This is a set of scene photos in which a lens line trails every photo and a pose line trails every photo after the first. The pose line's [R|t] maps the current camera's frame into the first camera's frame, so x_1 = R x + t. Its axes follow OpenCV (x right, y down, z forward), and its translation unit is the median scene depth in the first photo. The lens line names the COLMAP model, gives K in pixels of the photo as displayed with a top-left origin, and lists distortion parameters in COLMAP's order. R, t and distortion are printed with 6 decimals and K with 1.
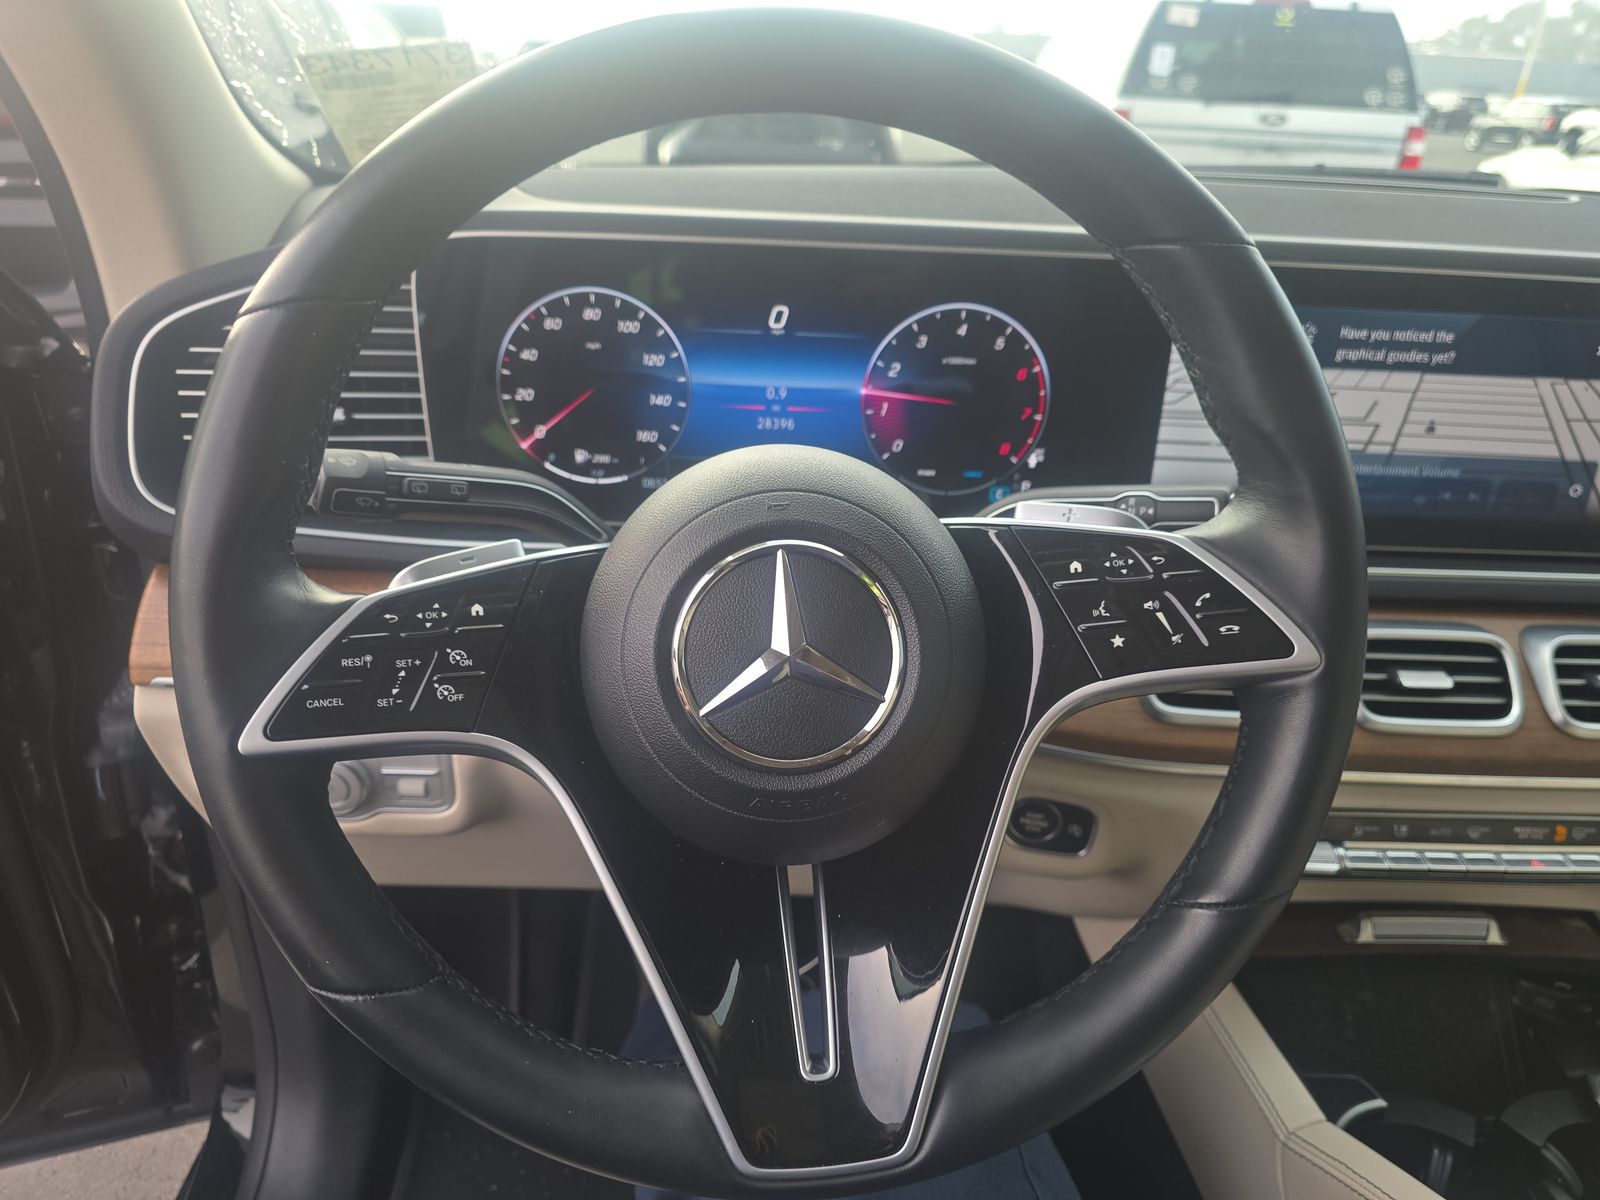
lens RADIAL K [[1118.3, 0, 800.0], [0, 1118.3, 600.0], [0, 0, 1]] dist [0.026074, -0.032757]
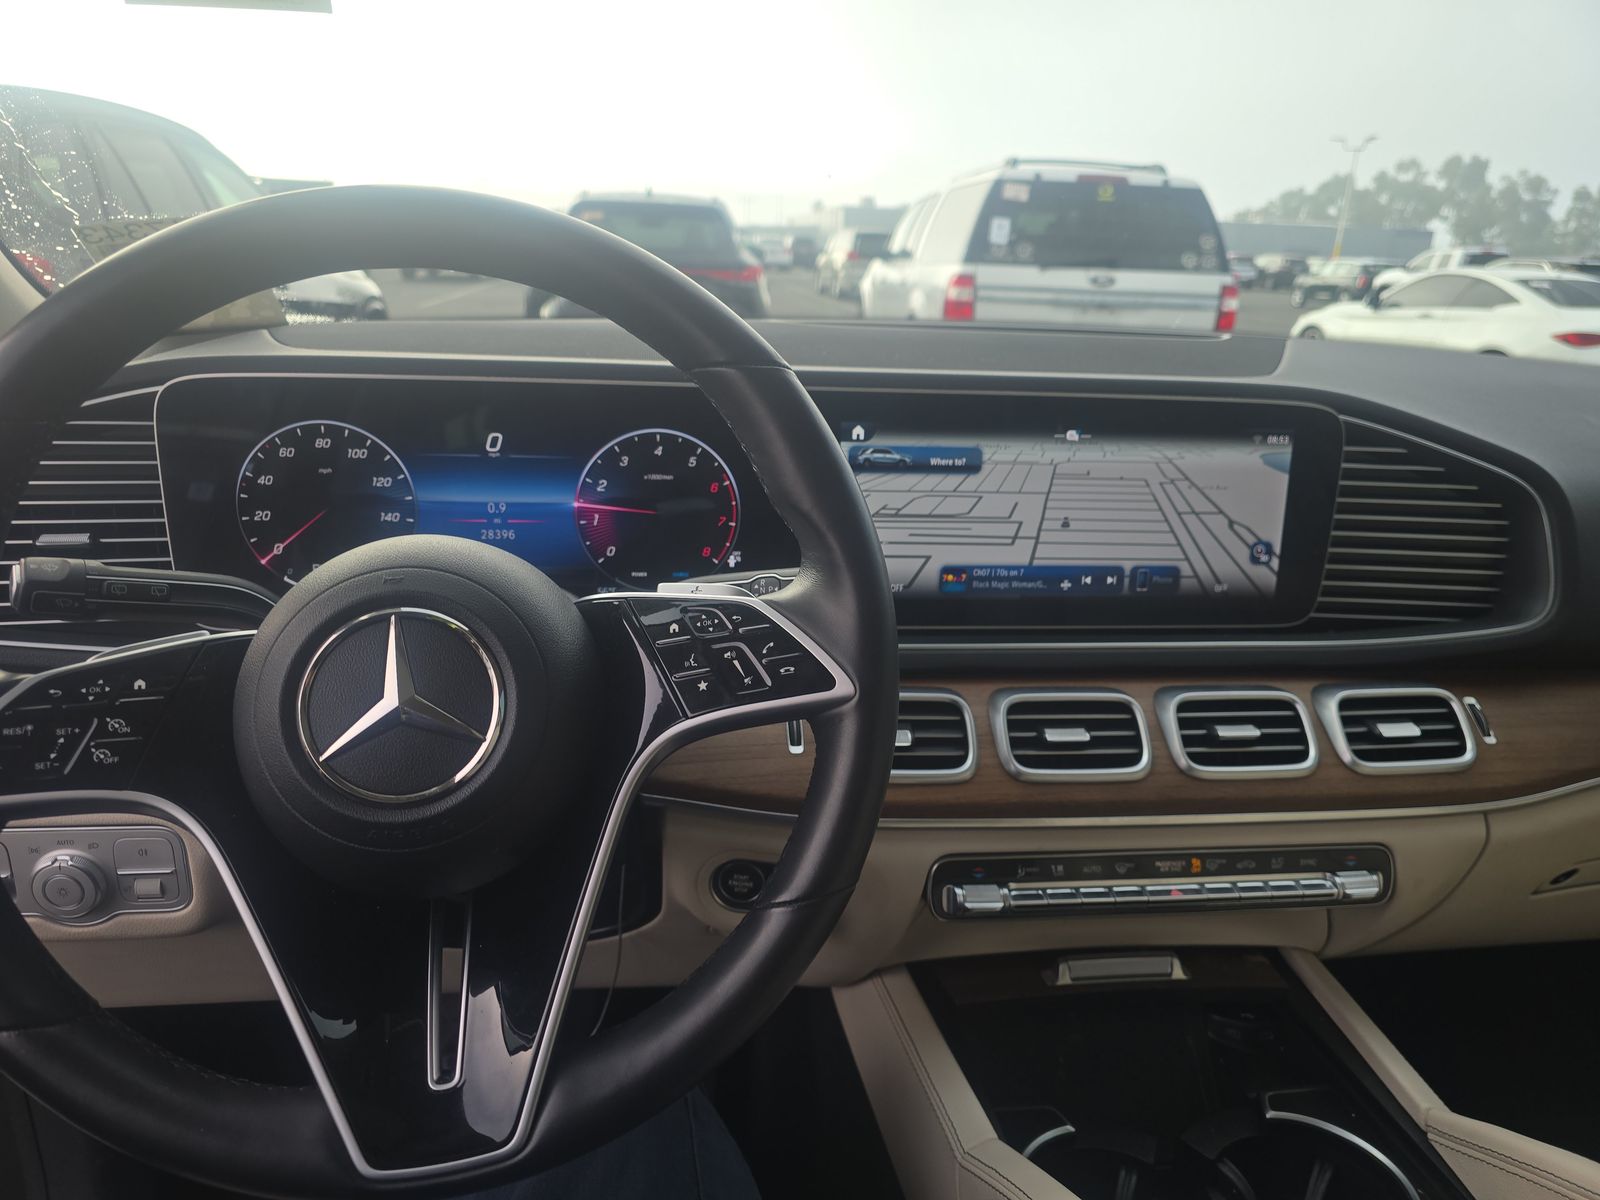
lens RADIAL K [[1106.2, 0, 800.0], [0, 1106.2, 600.0], [0, 0, 1]] dist [0.053011, -0.060806]
pose [[0.995104, -0.035445, 0.092255, 0.179391], [0.047016, 0.990859, -0.126441, 0.064044], [-0.086930, 0.130159, 0.987675, -0.124265]]
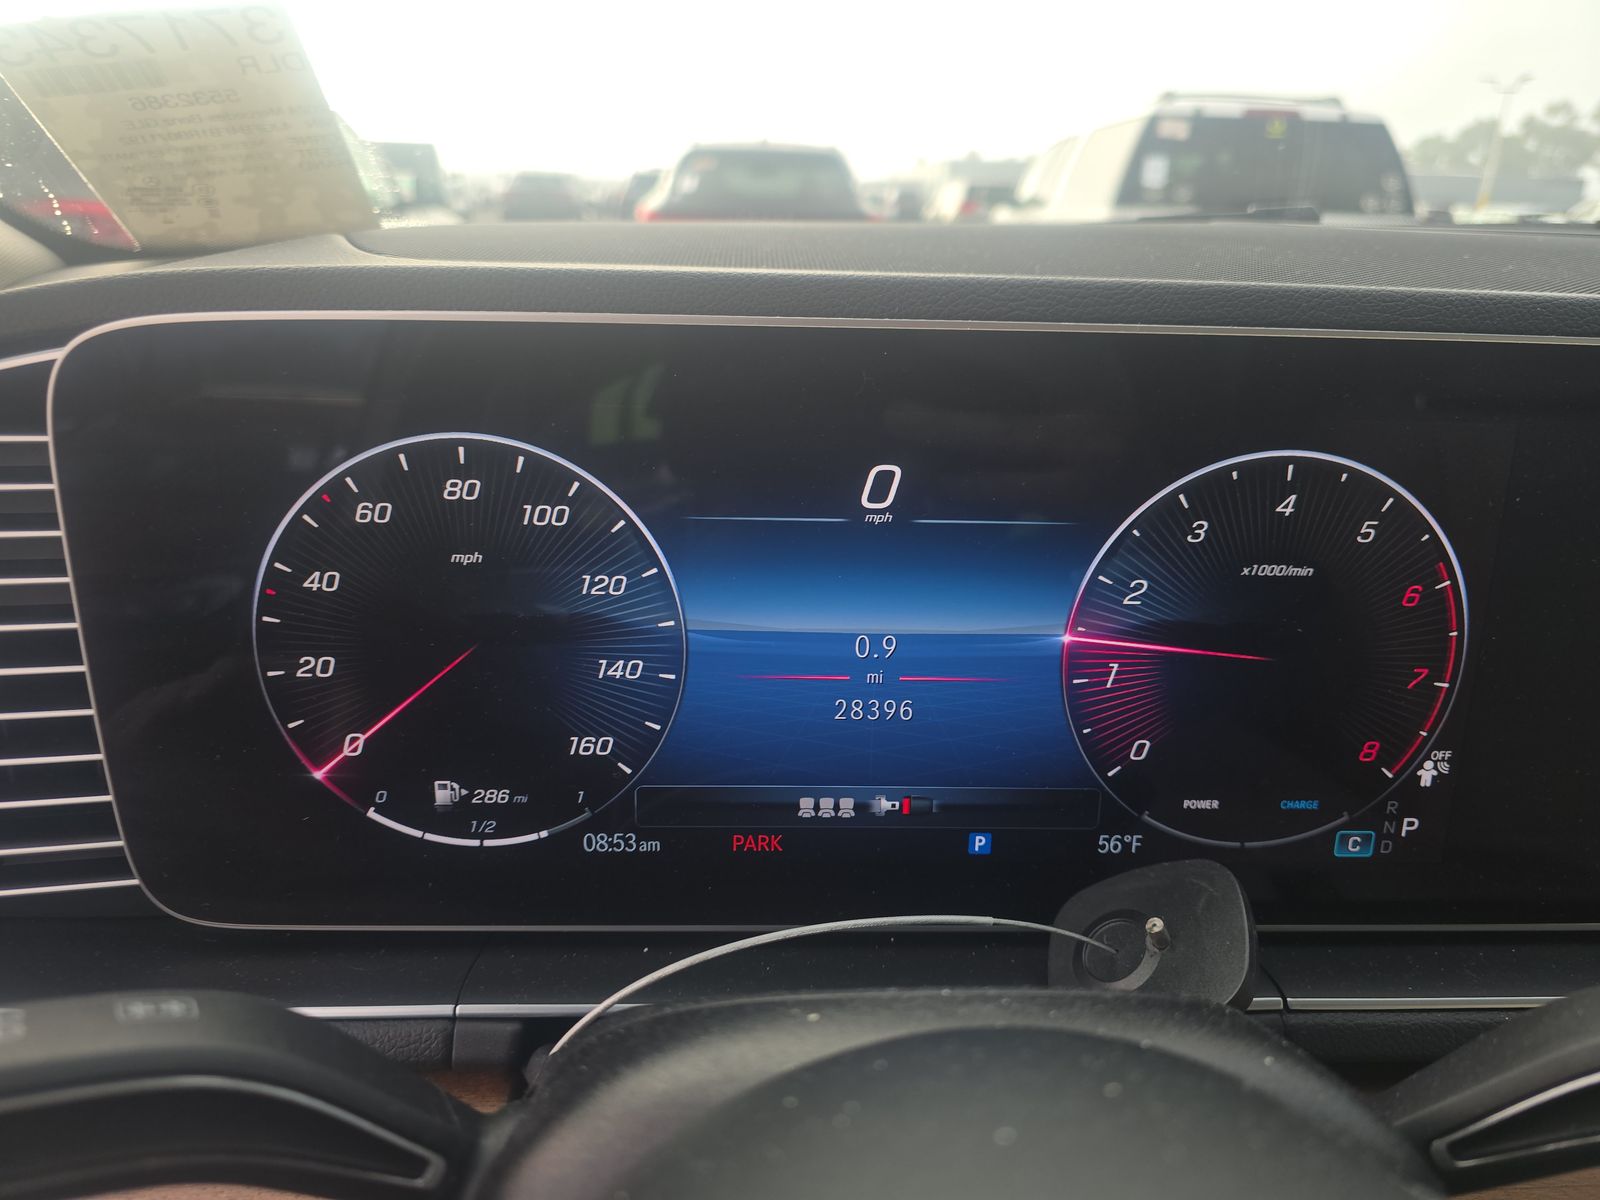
lens RADIAL K [[1121.0, 0, 800.0], [0, 1121.0, 600.0], [0, 0, 1]] dist [0.053583, -0.068897]
pose [[0.999753, -0.021537, 0.005493, -0.054557], [0.021976, 0.994830, -0.099149, -0.162152], [-0.003329, 0.099246, 0.995057, 0.552922]]
